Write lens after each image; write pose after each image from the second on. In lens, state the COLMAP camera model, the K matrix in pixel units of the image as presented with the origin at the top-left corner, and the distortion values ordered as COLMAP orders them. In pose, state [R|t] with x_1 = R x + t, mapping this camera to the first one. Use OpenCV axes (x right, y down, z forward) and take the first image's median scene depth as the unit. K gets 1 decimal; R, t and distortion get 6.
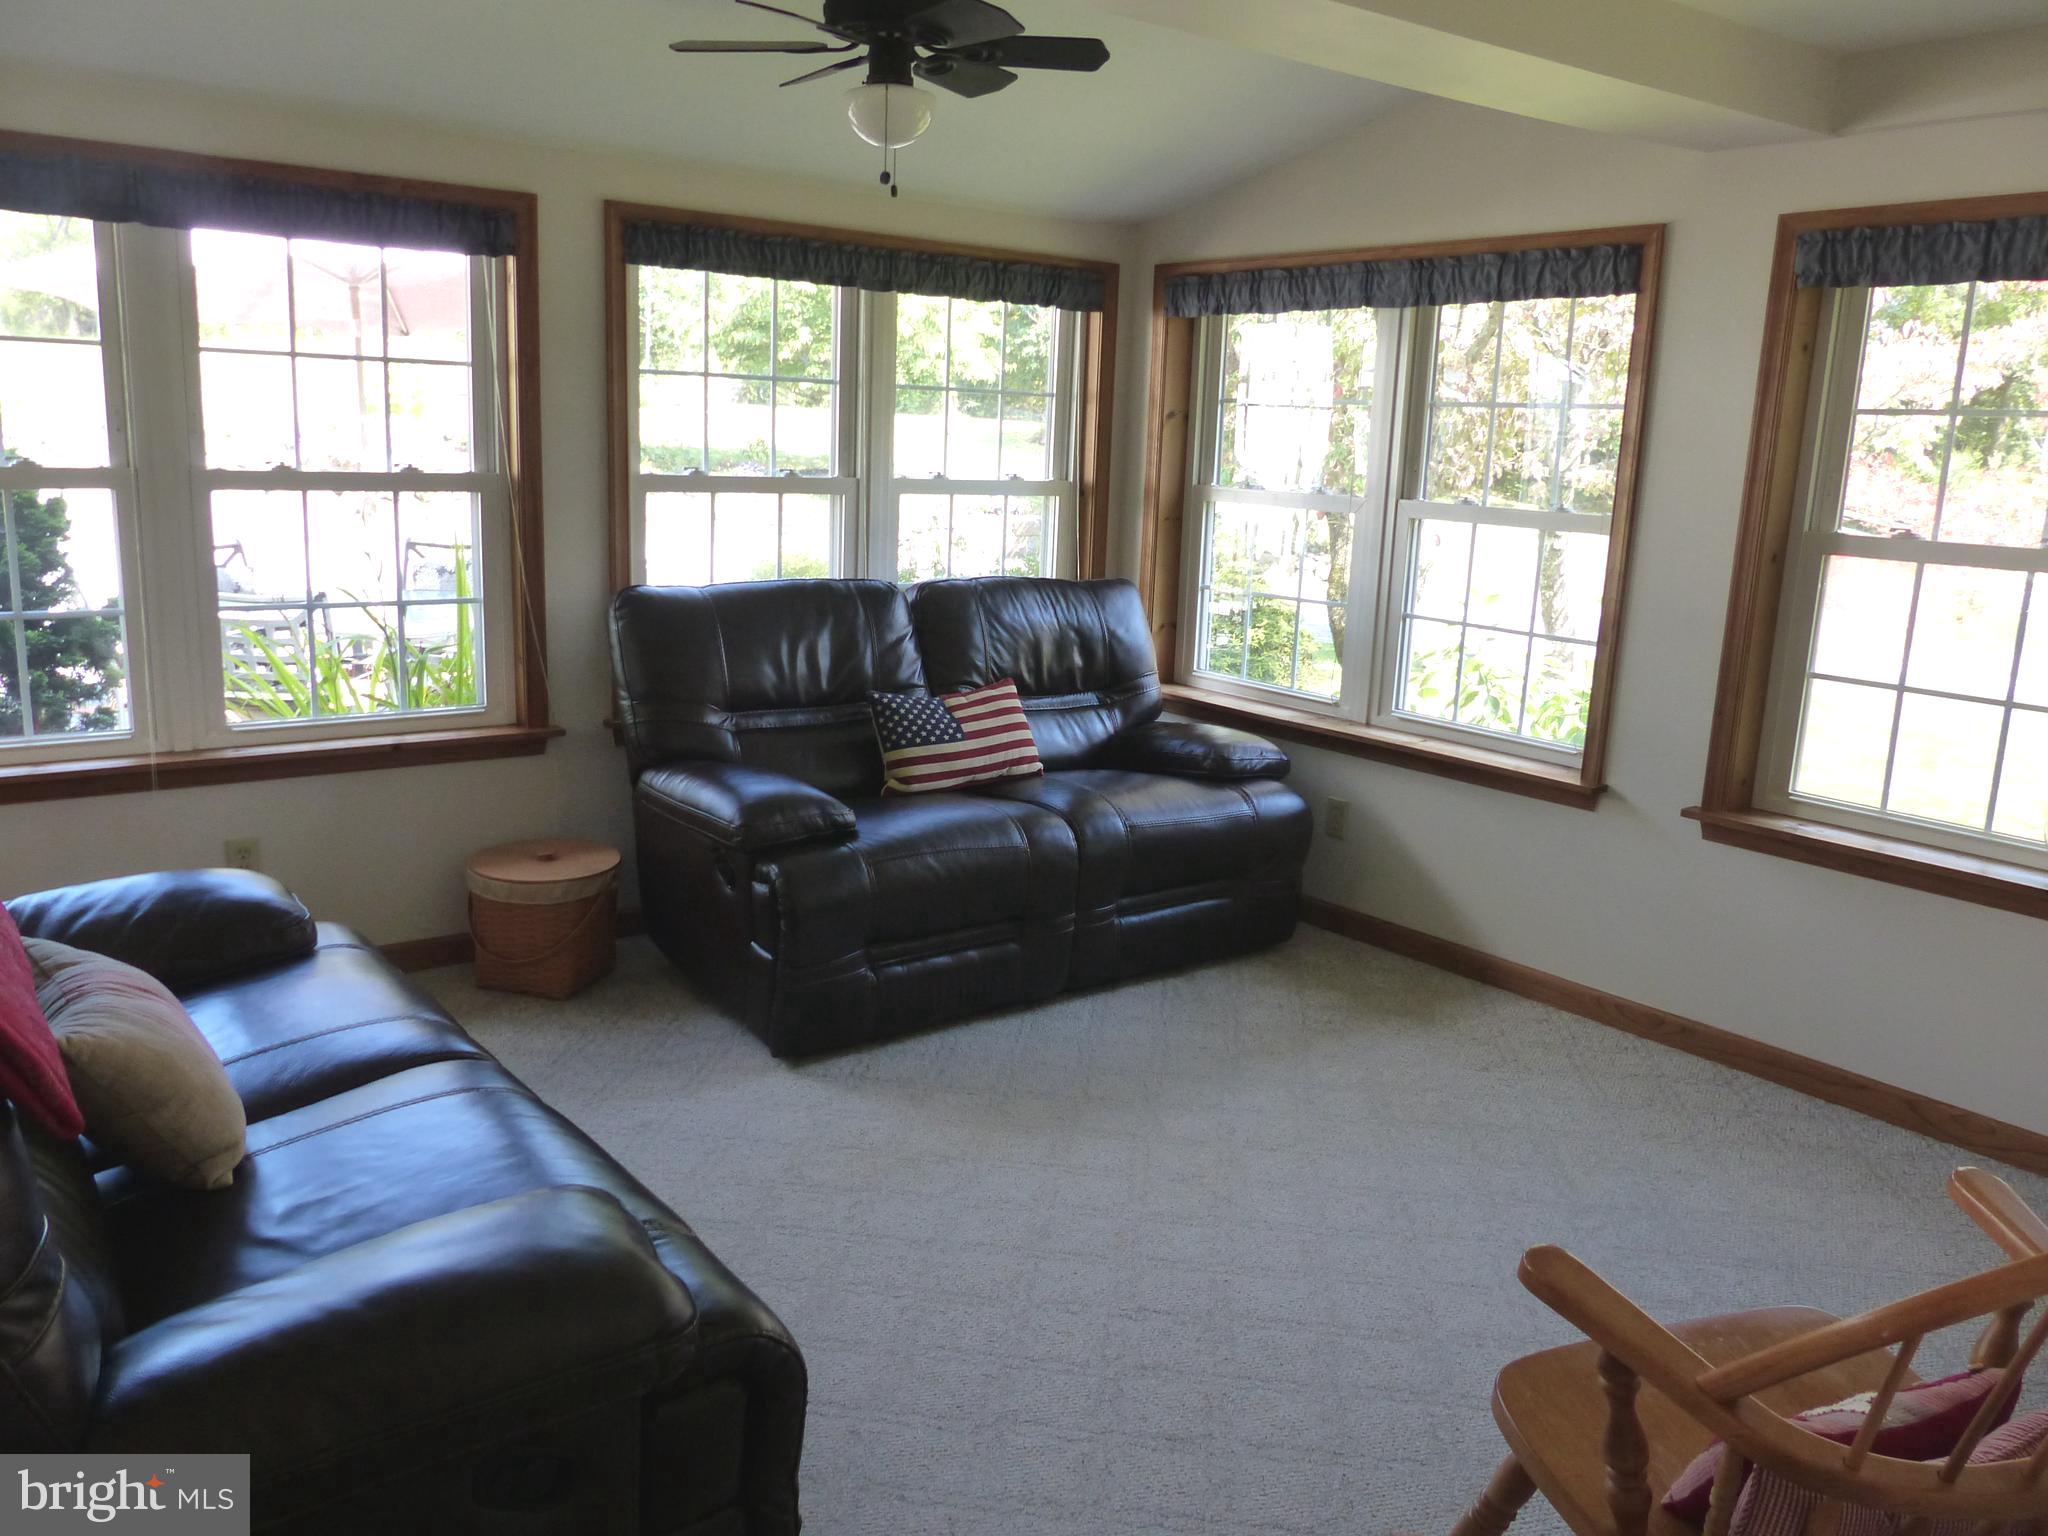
lens RADIAL K [[1599.7, 0, 1024.0], [0, 1599.7, 768.0], [0, 0, 1]] dist [-0.080157, -0.001156]
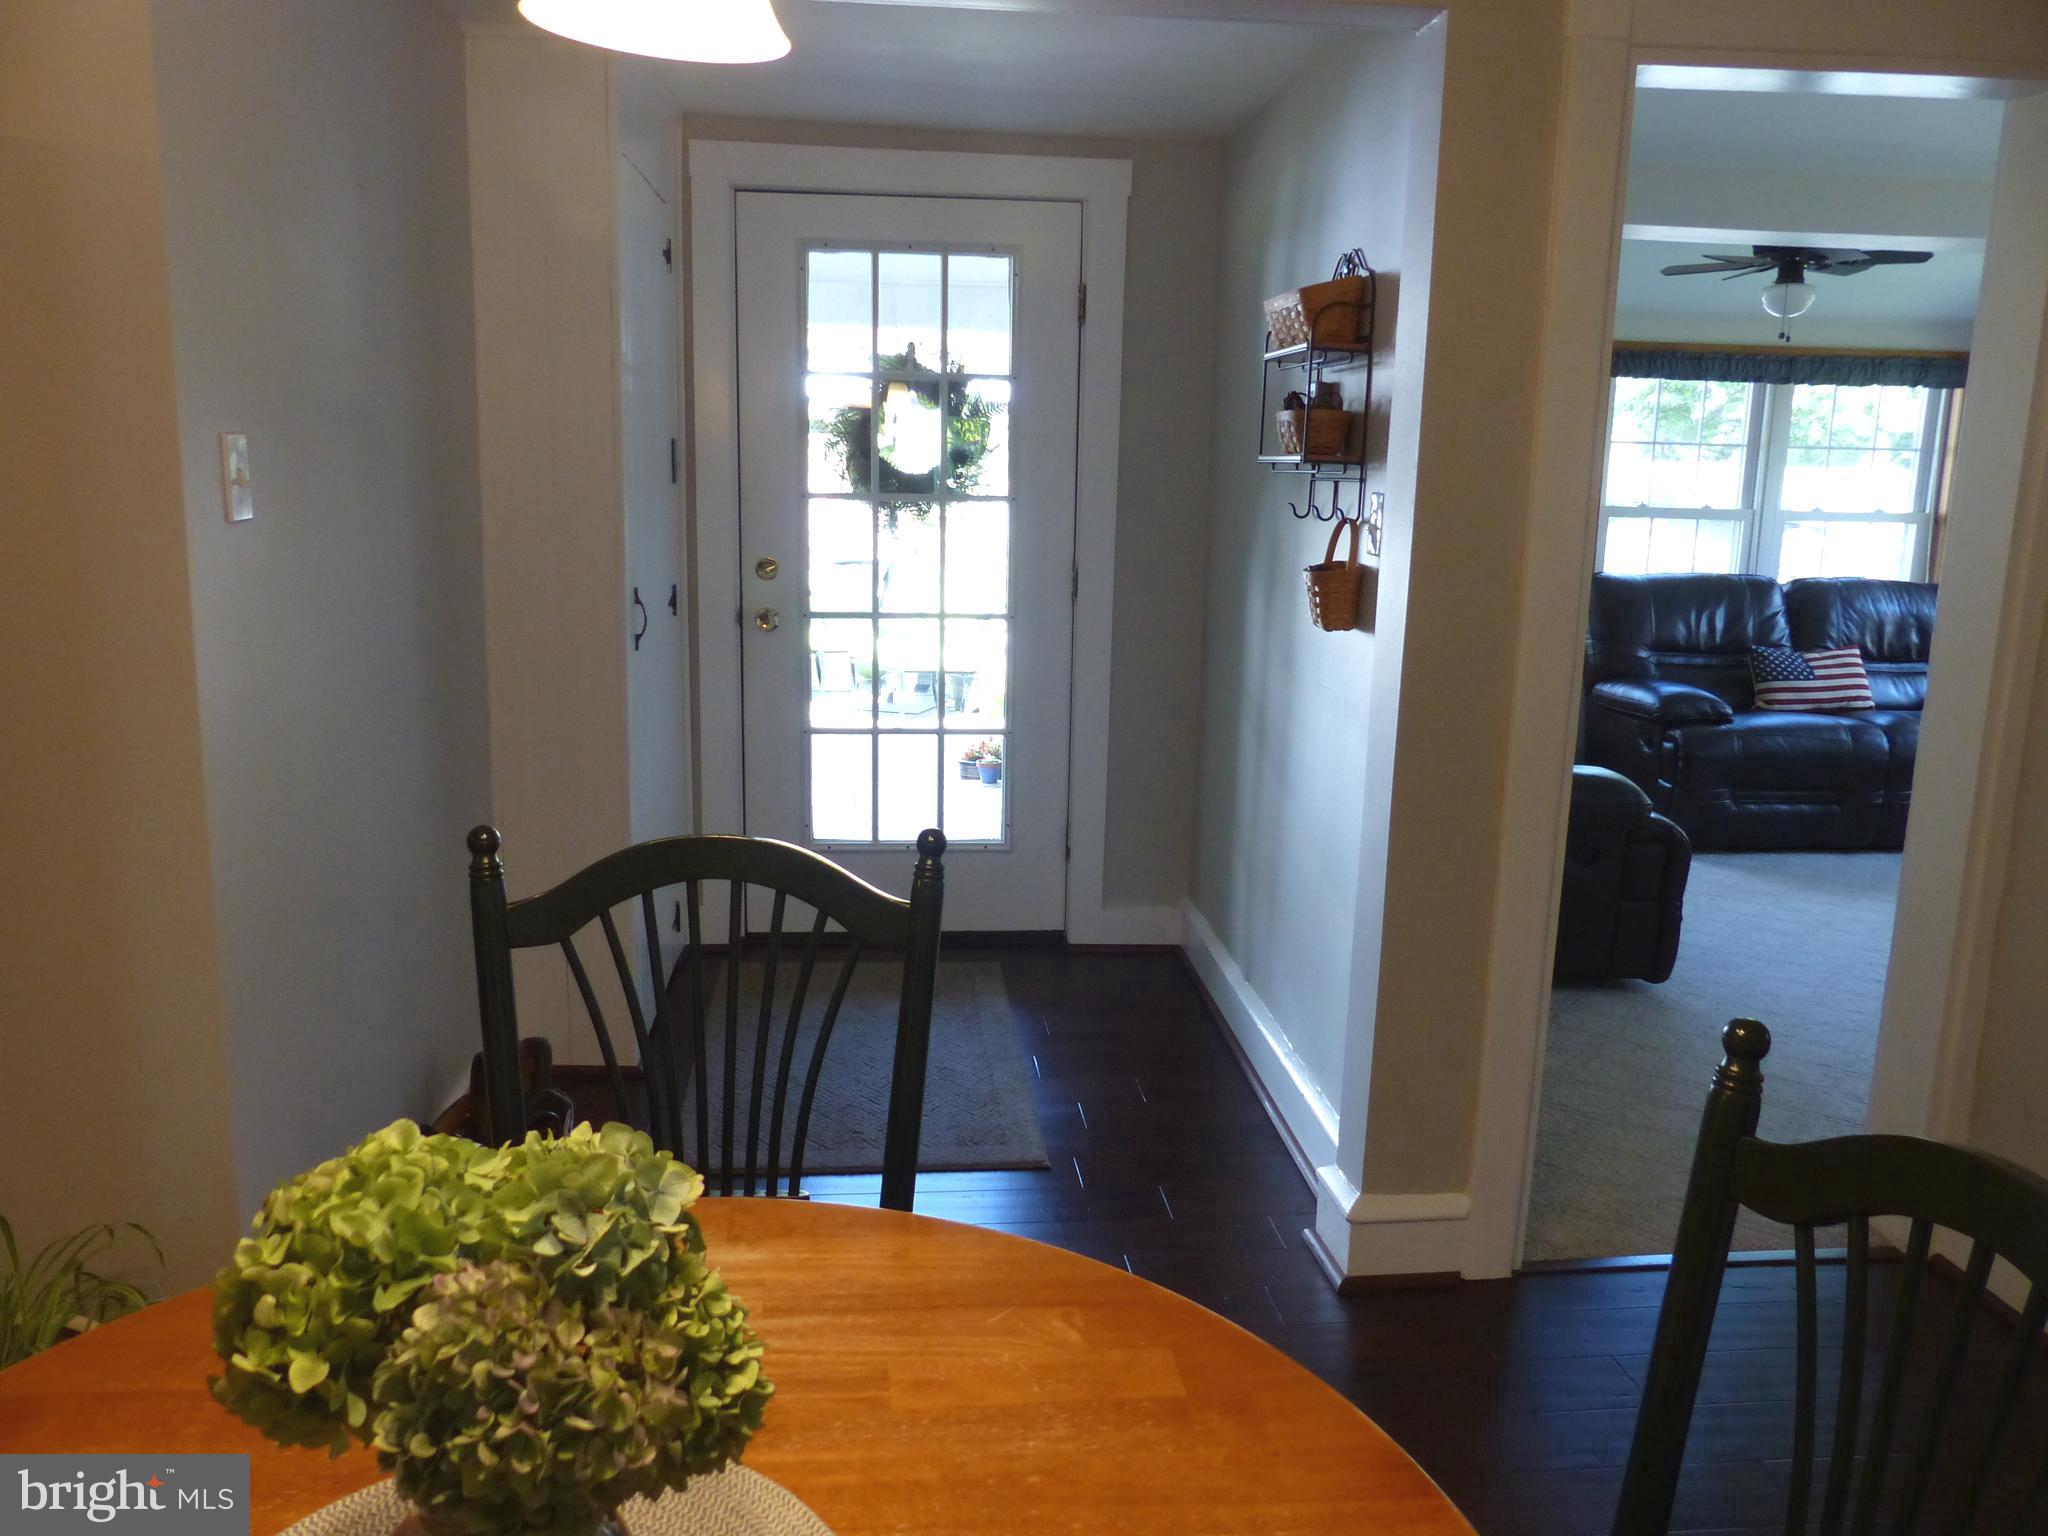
lens RADIAL K [[1583.9, 0, 1024.0], [0, 1583.9, 768.0], [0, 0, 1]] dist [0.003950, 0.007315]
pose [[0.859993, 0.077553, -0.504379, 0.081208], [-0.095499, 0.995382, -0.009780, 0.149171], [0.501291, 0.056578, 0.863427, -0.658853]]
